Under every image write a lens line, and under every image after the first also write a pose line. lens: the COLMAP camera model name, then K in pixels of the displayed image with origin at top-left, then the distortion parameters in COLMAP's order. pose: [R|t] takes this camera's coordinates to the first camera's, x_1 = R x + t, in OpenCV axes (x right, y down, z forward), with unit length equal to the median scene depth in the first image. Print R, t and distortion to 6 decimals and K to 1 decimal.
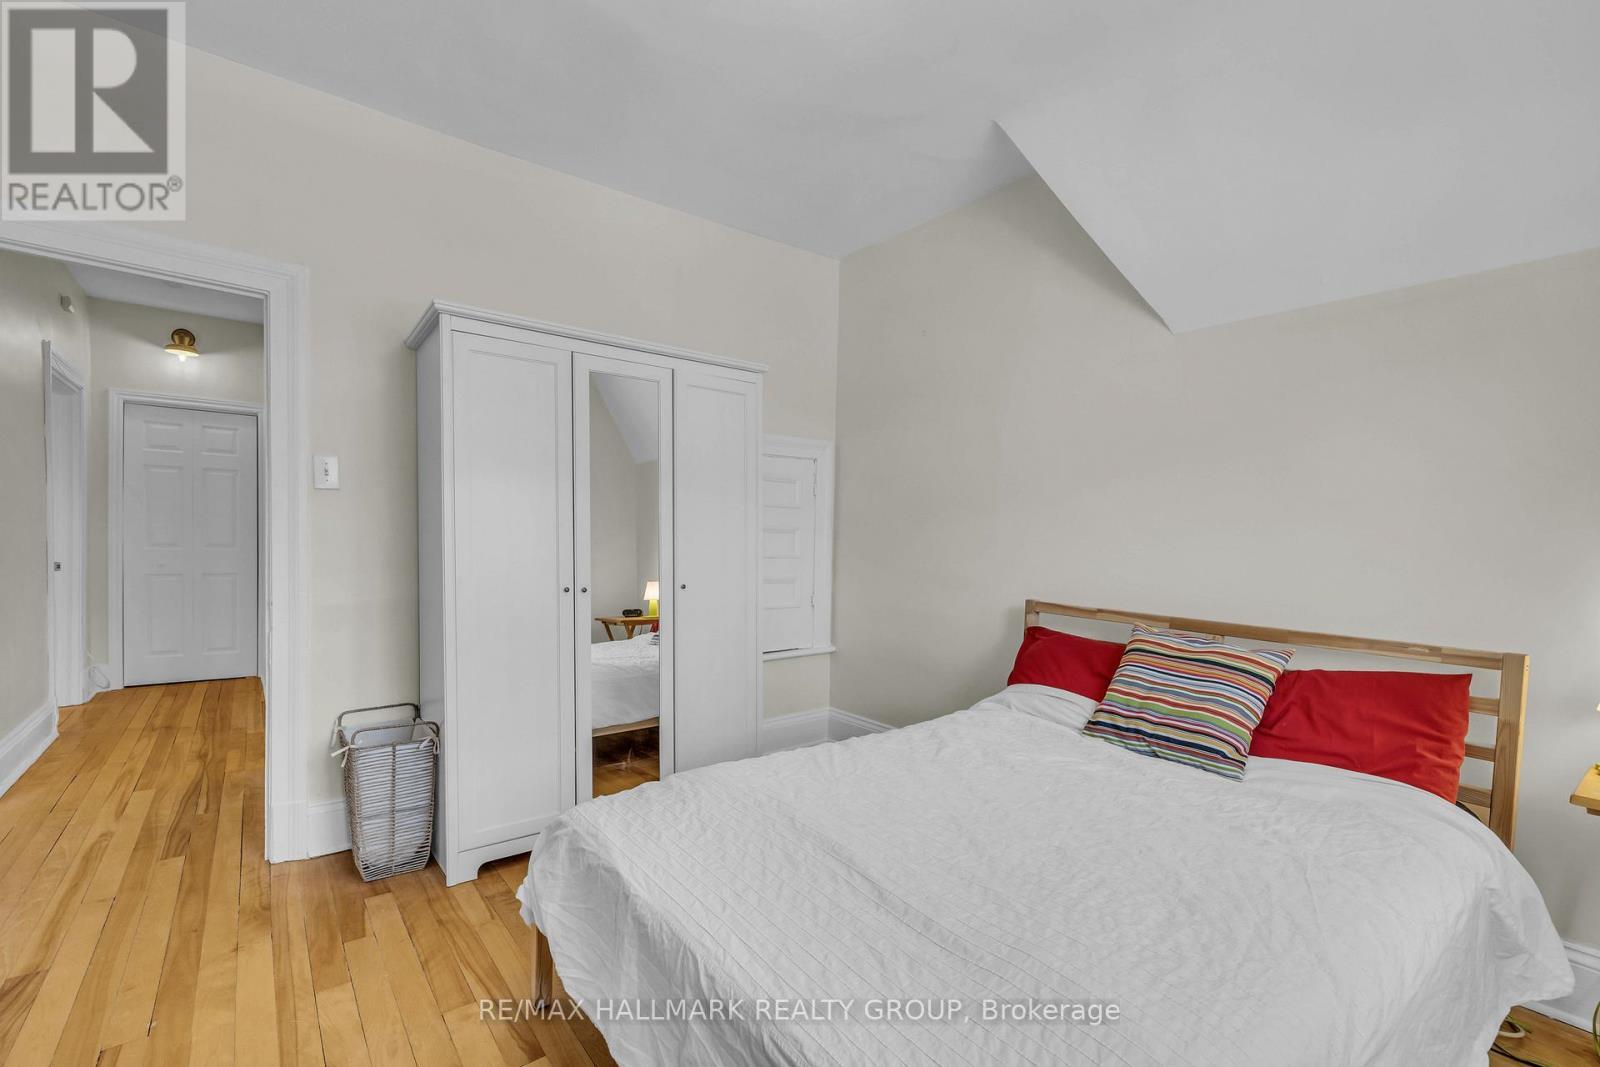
lens RADIAL K [[714.0, 0, 796.3], [0, 714.0, 530.6], [0, 0, 1]] dist [0.001268, 0.000086]
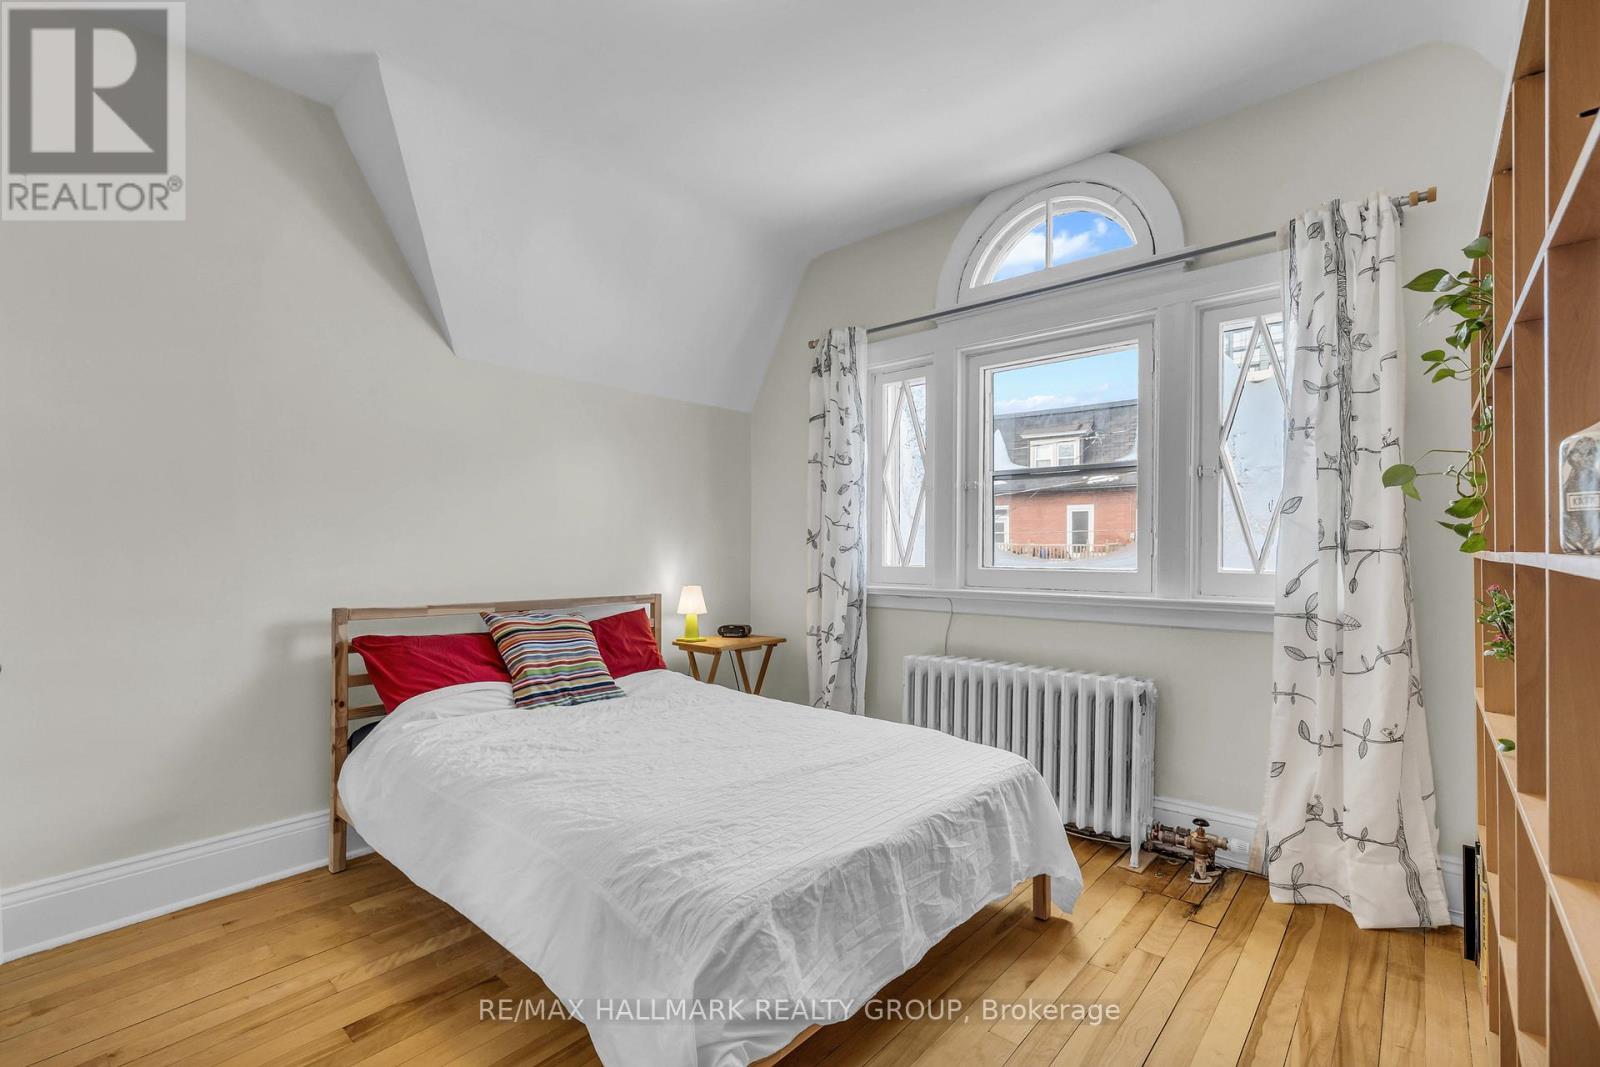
lens RADIAL K [[714.0, 0, 796.3], [0, 714.0, 530.6], [0, 0, 1]] dist [0.001268, 0.000086]
pose [[-0.200422, 0.003568, 0.979703, -0.833166], [-0.008673, 0.999948, -0.005416, 0.005619], [-0.979671, -0.009582, -0.200381, 0.858387]]
